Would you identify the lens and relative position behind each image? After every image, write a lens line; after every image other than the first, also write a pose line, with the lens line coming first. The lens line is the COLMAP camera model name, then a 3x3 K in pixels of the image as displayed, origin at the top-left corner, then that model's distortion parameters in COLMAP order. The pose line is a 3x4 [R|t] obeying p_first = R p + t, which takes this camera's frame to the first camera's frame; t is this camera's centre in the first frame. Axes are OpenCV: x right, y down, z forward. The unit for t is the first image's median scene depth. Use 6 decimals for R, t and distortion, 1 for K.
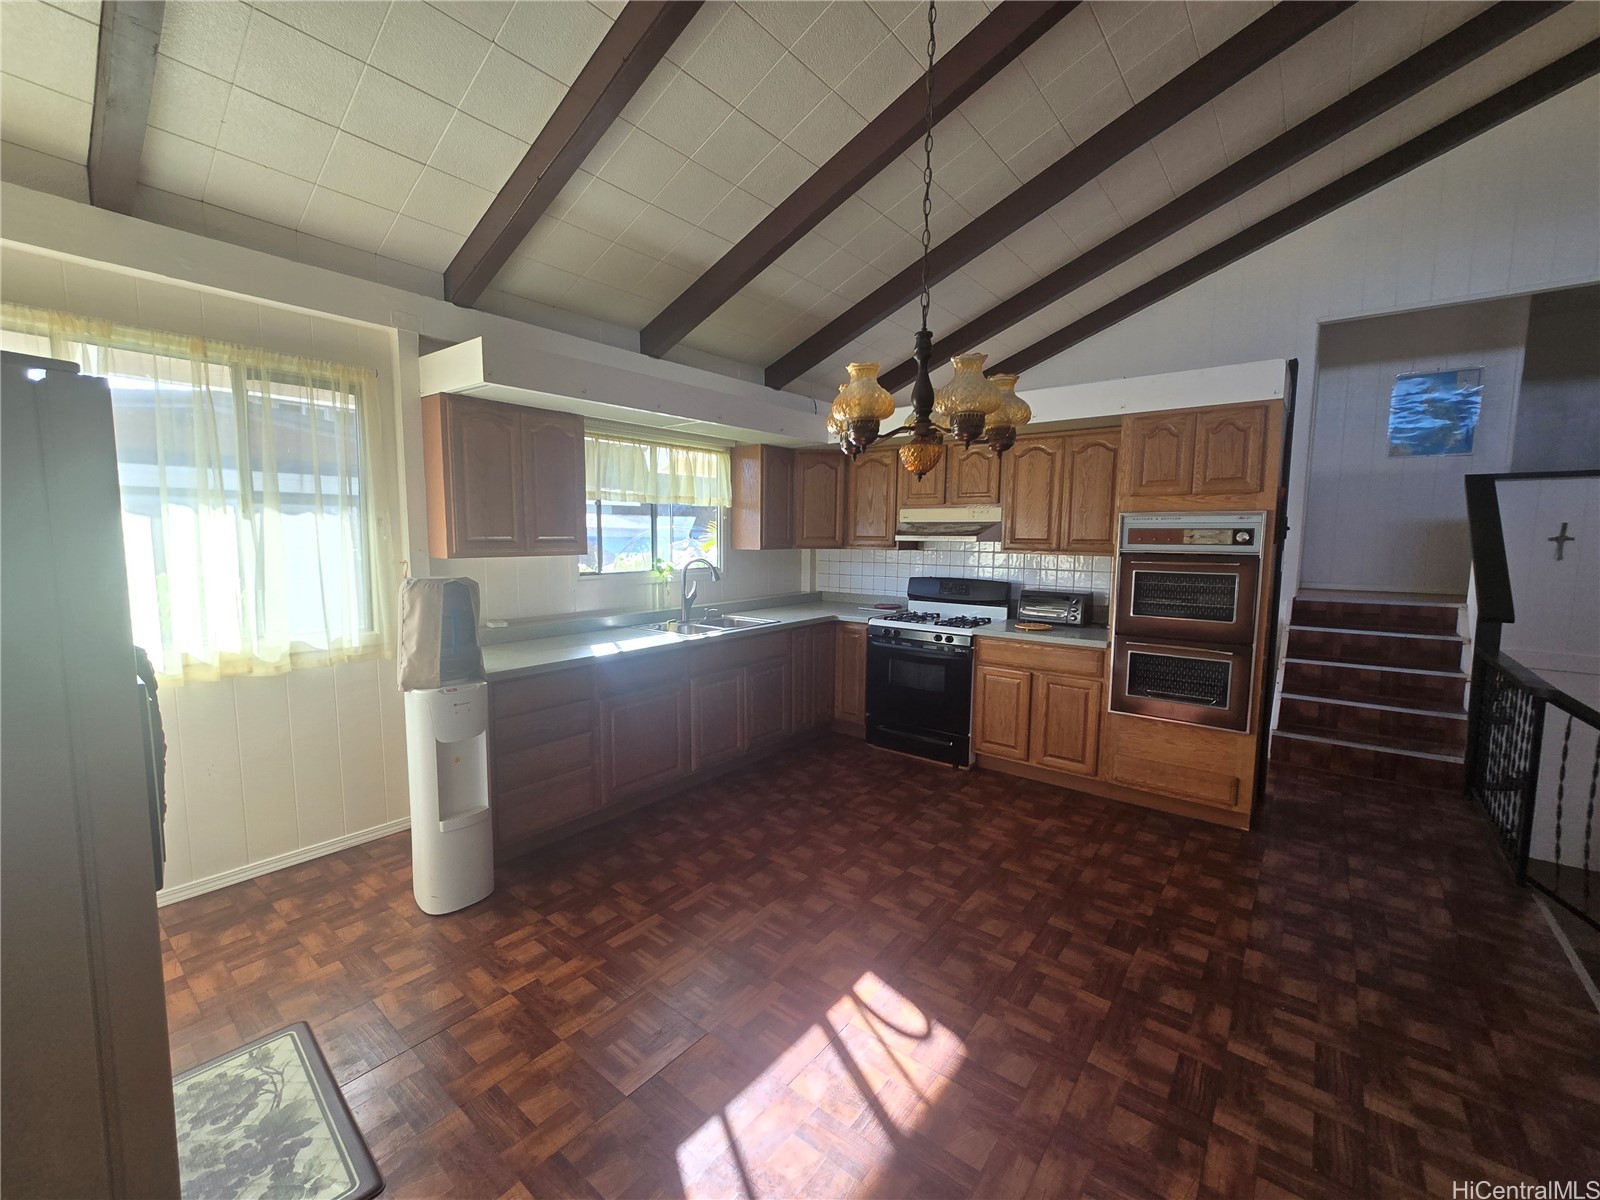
lens RADIAL K [[650.2, 0, 801.7], [0, 650.2, 595.7], [0, 0, 1]] dist [-0.006907, 0.000209]
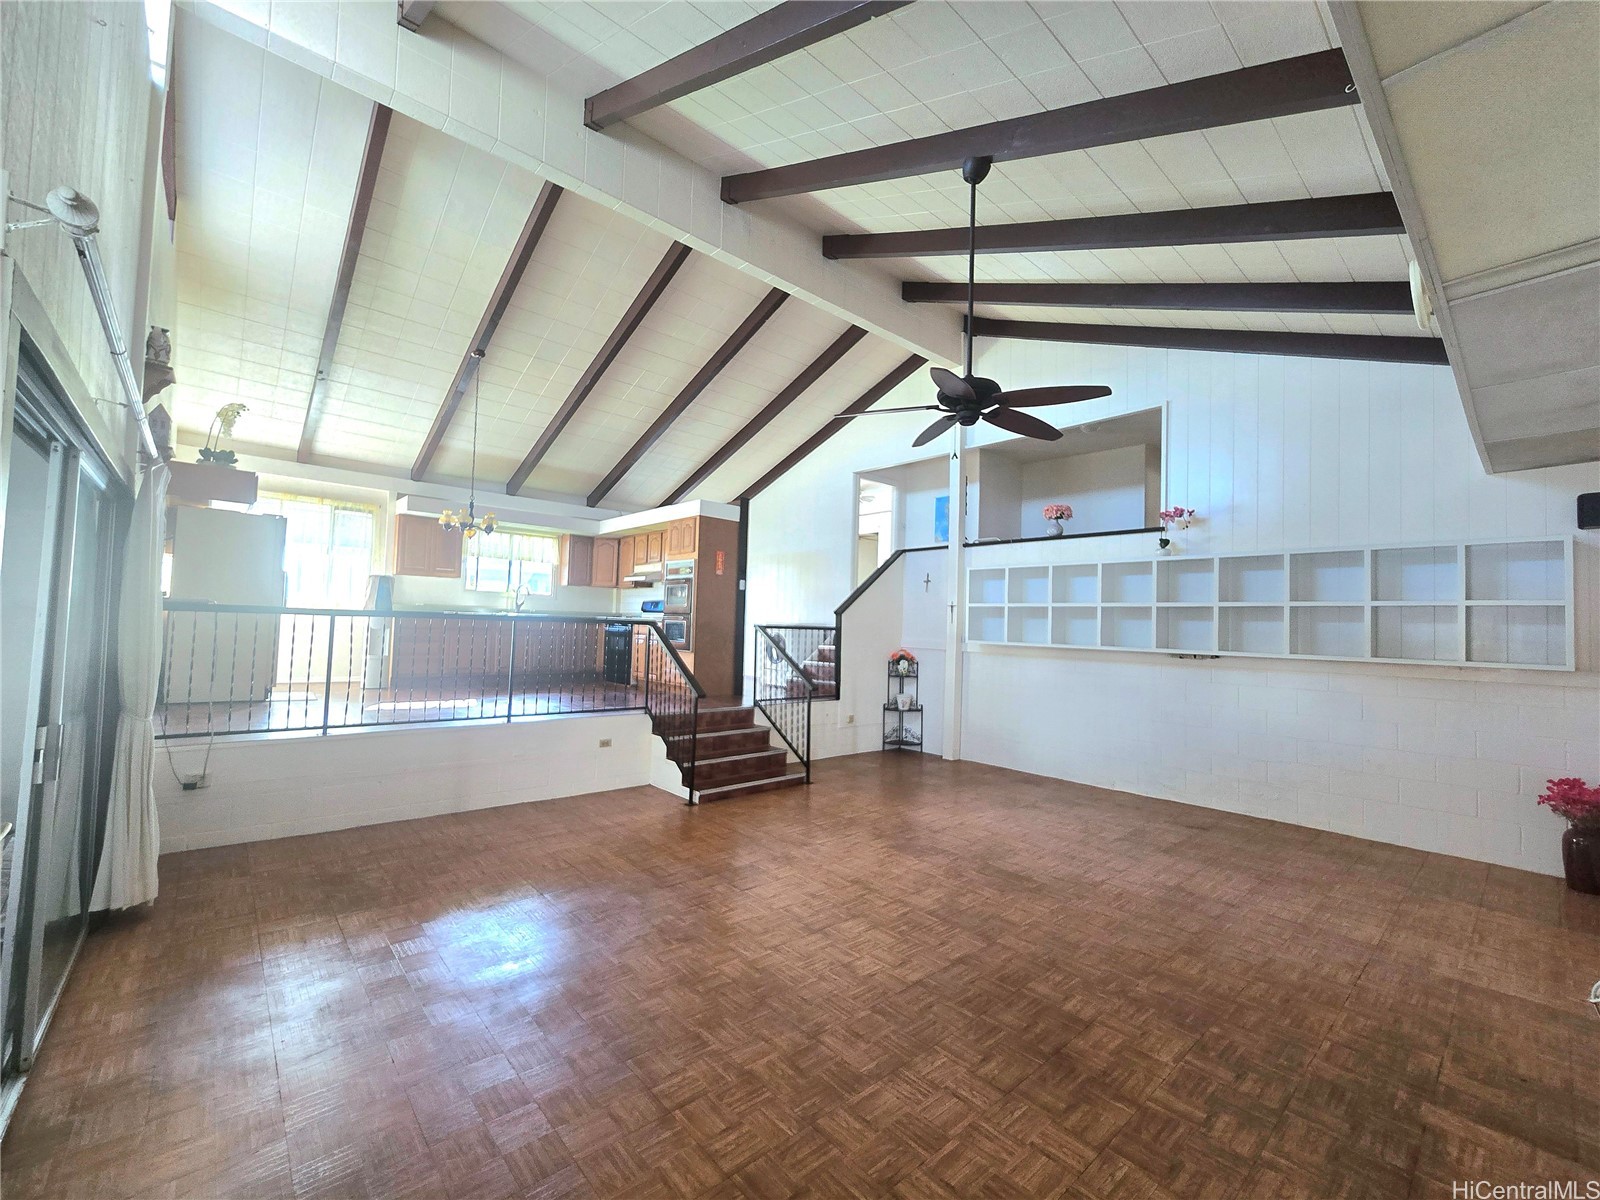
lens RADIAL K [[650.2, 0, 791.7], [0, 650.2, 605.6], [0, 0, 1]] dist [-0.006907, 0.000209]
pose [[0.982727, 0.023132, -0.183611, 1.836320], [-0.047896, 0.990144, -0.131611, 0.415652], [0.178757, 0.138132, 0.974149, -1.539482]]
